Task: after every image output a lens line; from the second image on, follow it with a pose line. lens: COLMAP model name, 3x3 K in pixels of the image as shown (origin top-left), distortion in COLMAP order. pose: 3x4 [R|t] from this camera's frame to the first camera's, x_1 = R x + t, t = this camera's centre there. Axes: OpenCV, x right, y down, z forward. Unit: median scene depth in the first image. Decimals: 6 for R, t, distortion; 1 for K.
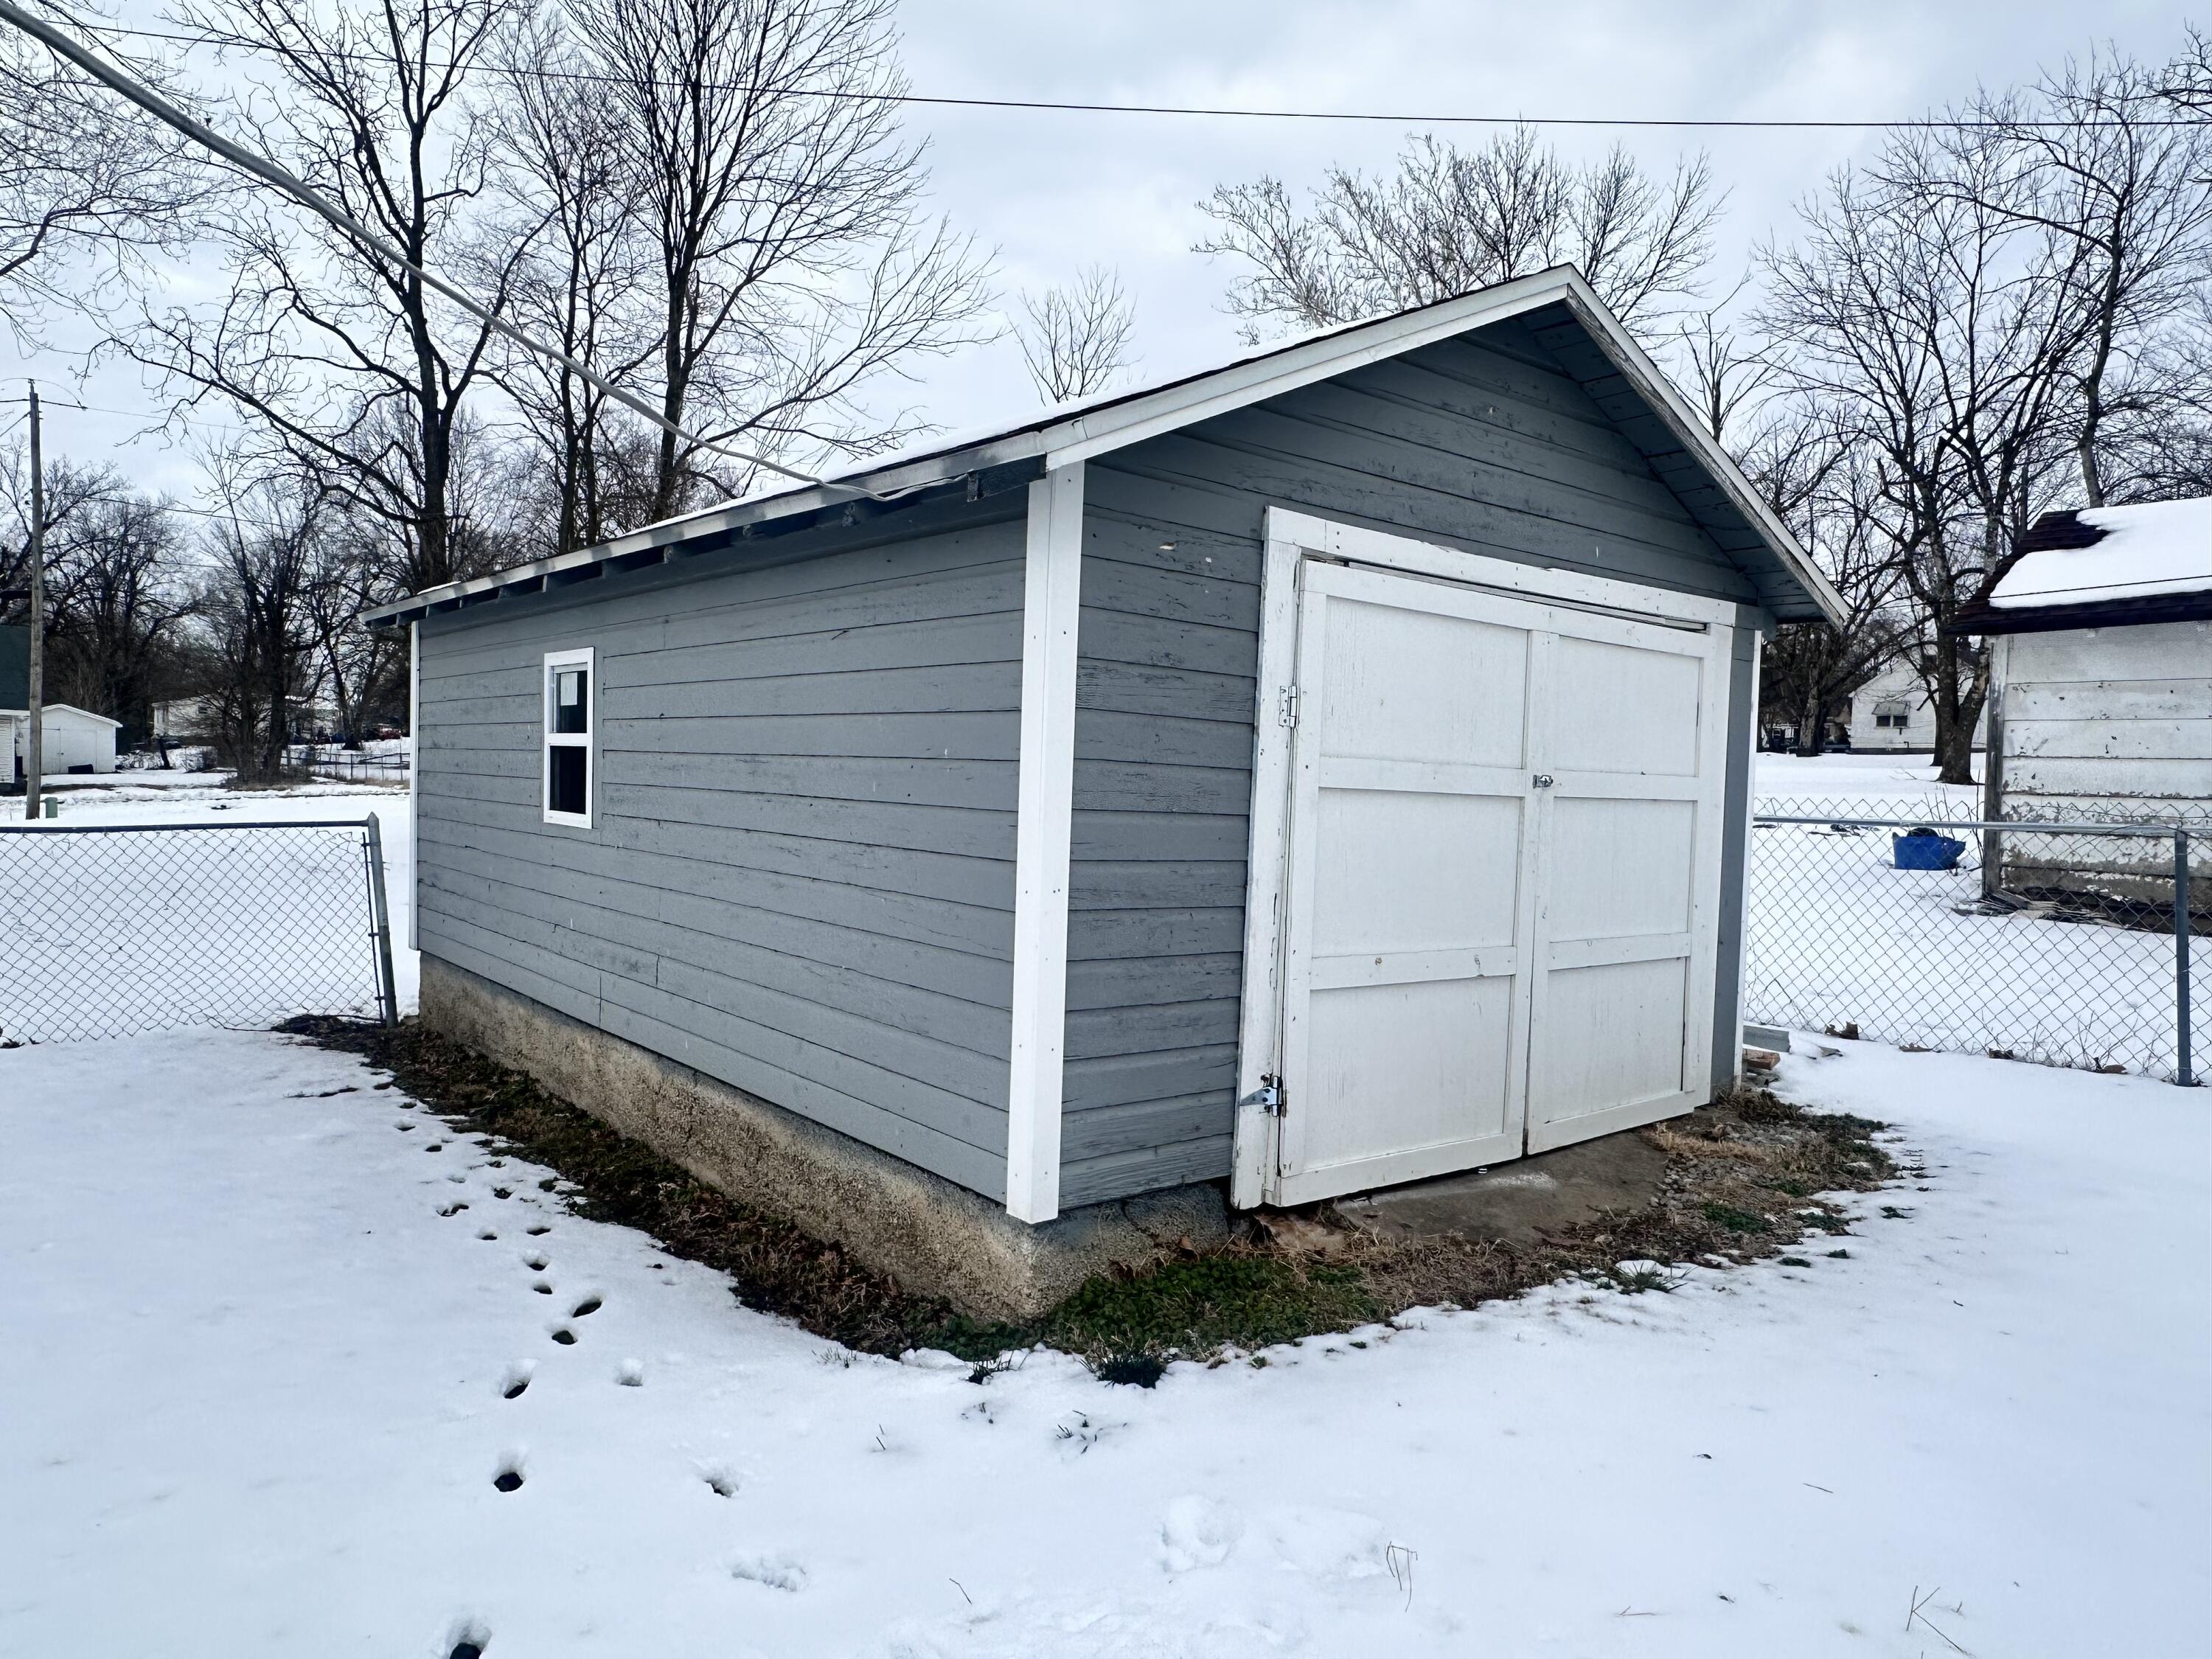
lens RADIAL K [[1419.4, 0, 1101.7], [0, 1419.4, 833.8], [0, 0, 1]] dist [0.003017, 0.000149]
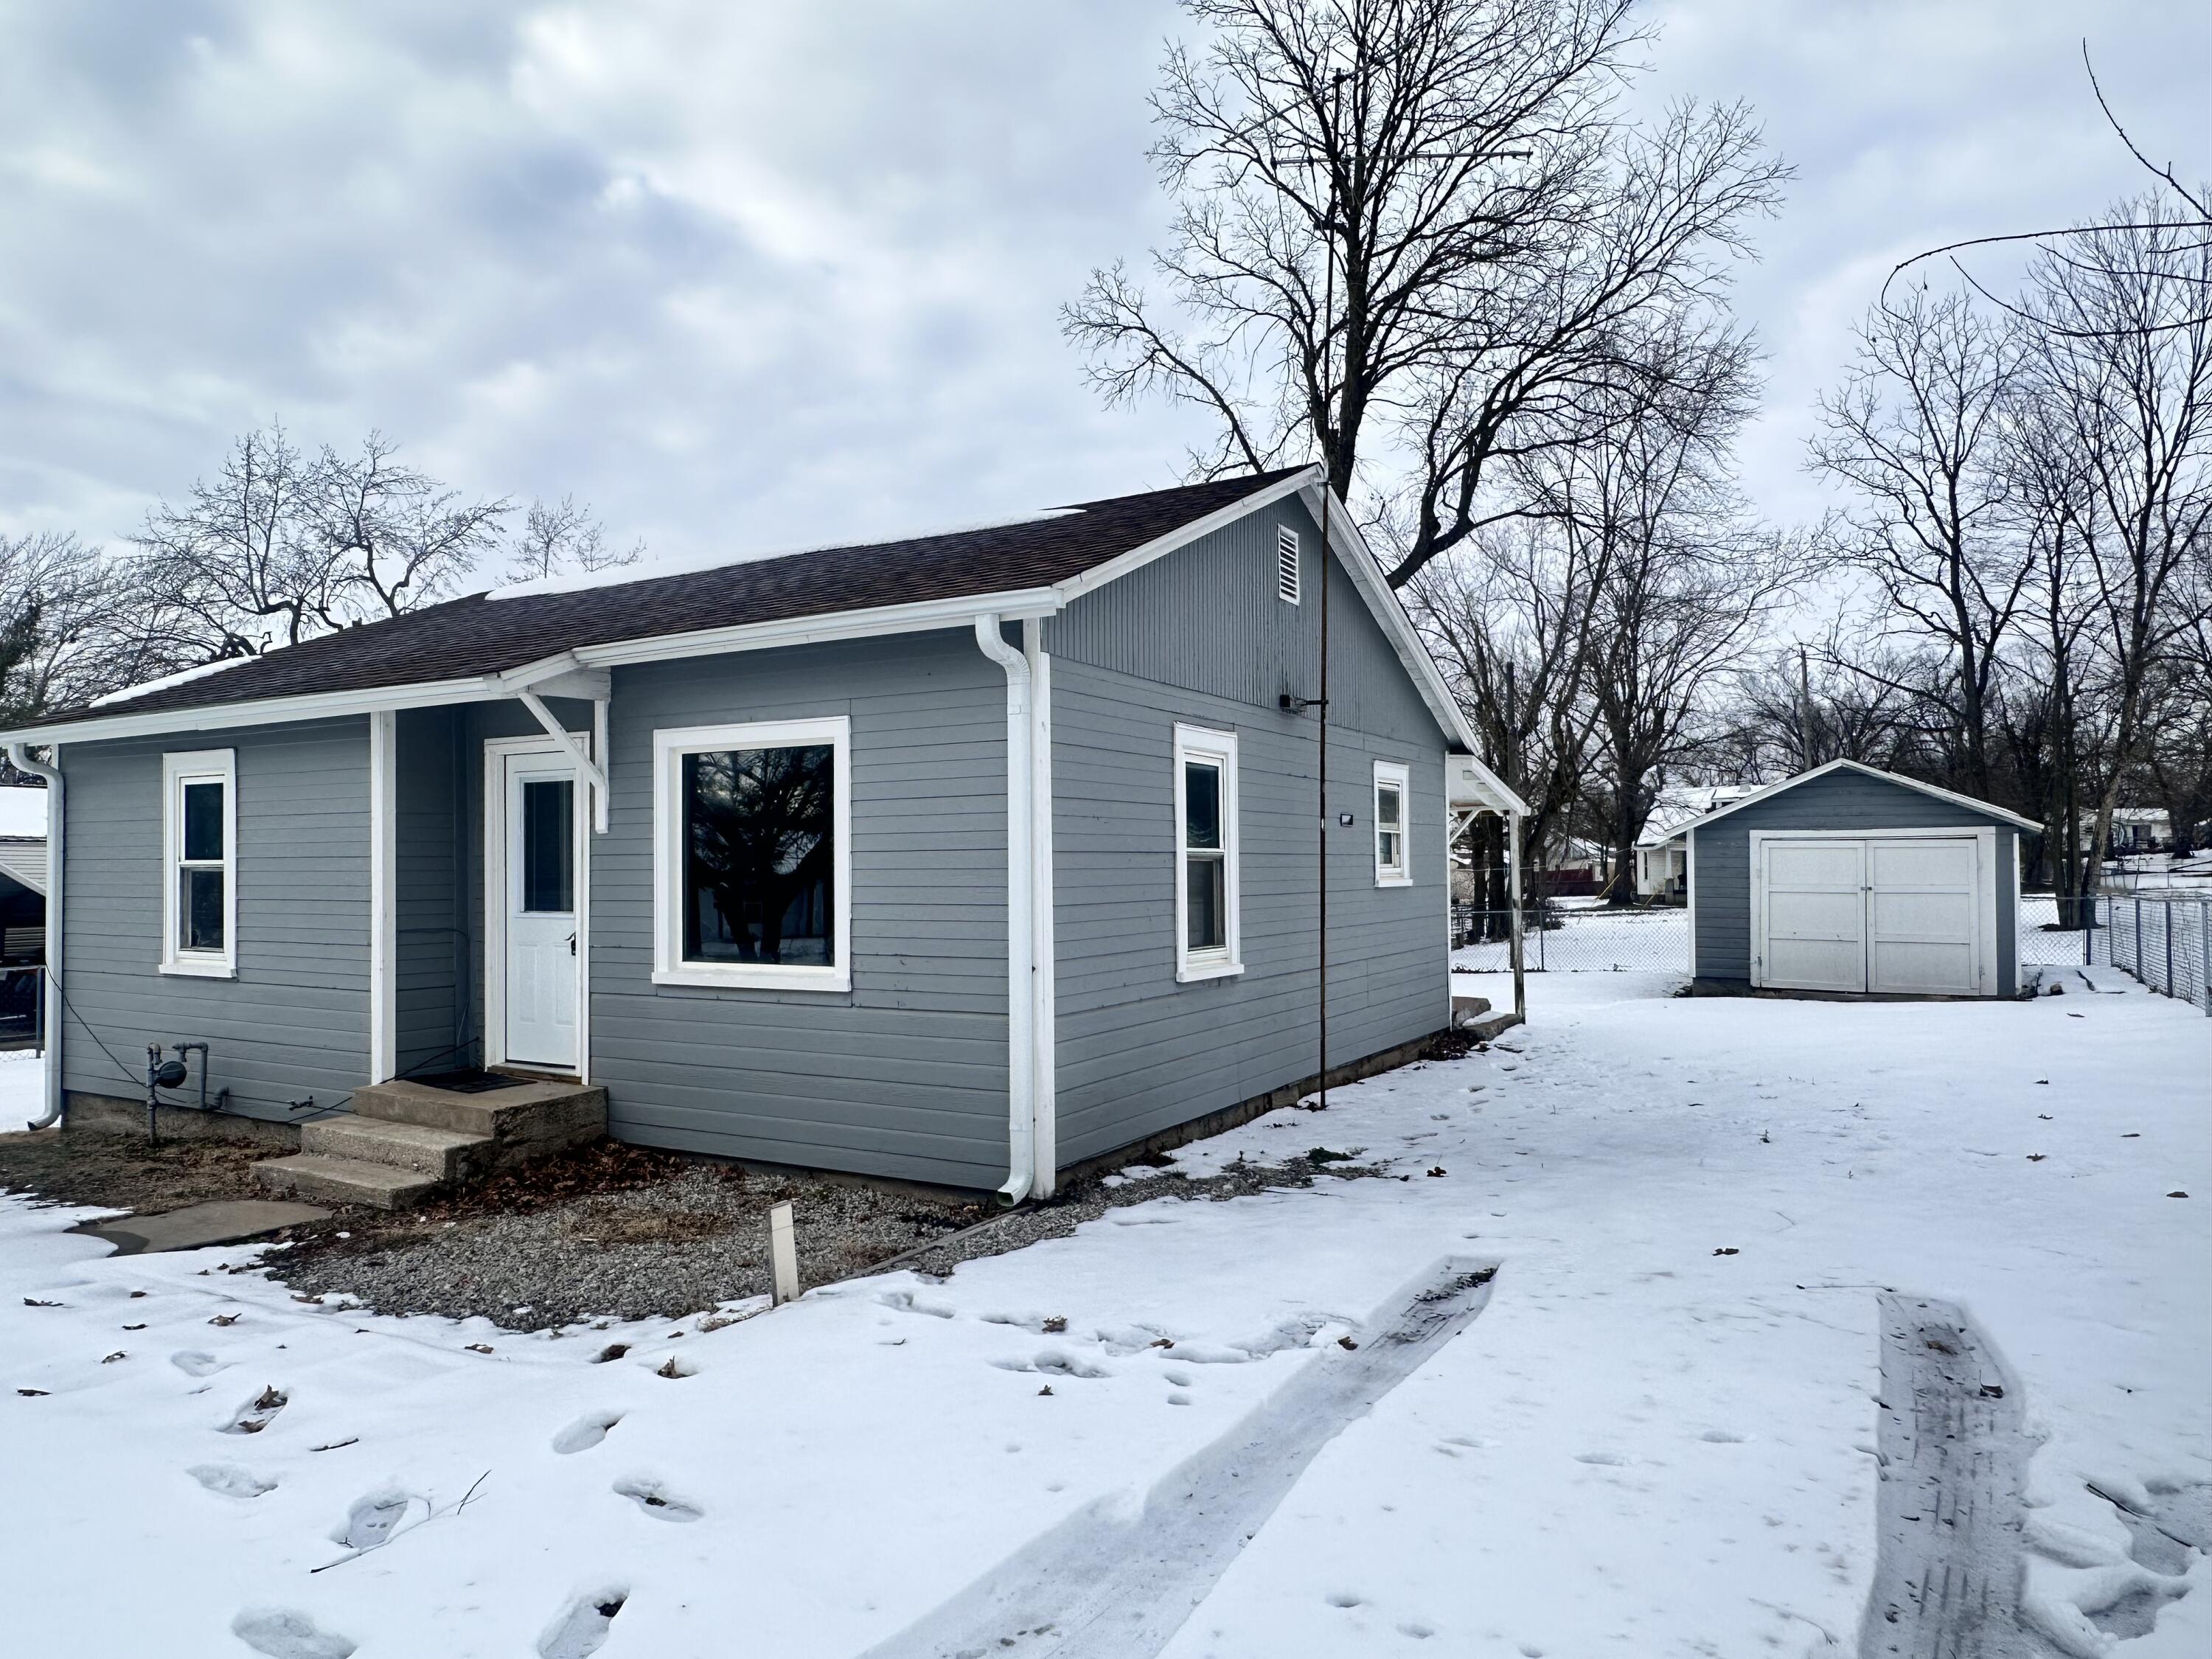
lens RADIAL K [[1419.4, 0, 1102.0], [0, 1419.4, 836.7], [0, 0, 1]] dist [0.003017, 0.000149]
pose [[0.374043, -0.056557, -0.925685, 3.034512], [-0.014349, 0.997666, -0.066753, 0.105612], [0.927300, 0.038252, 0.372359, -2.239409]]
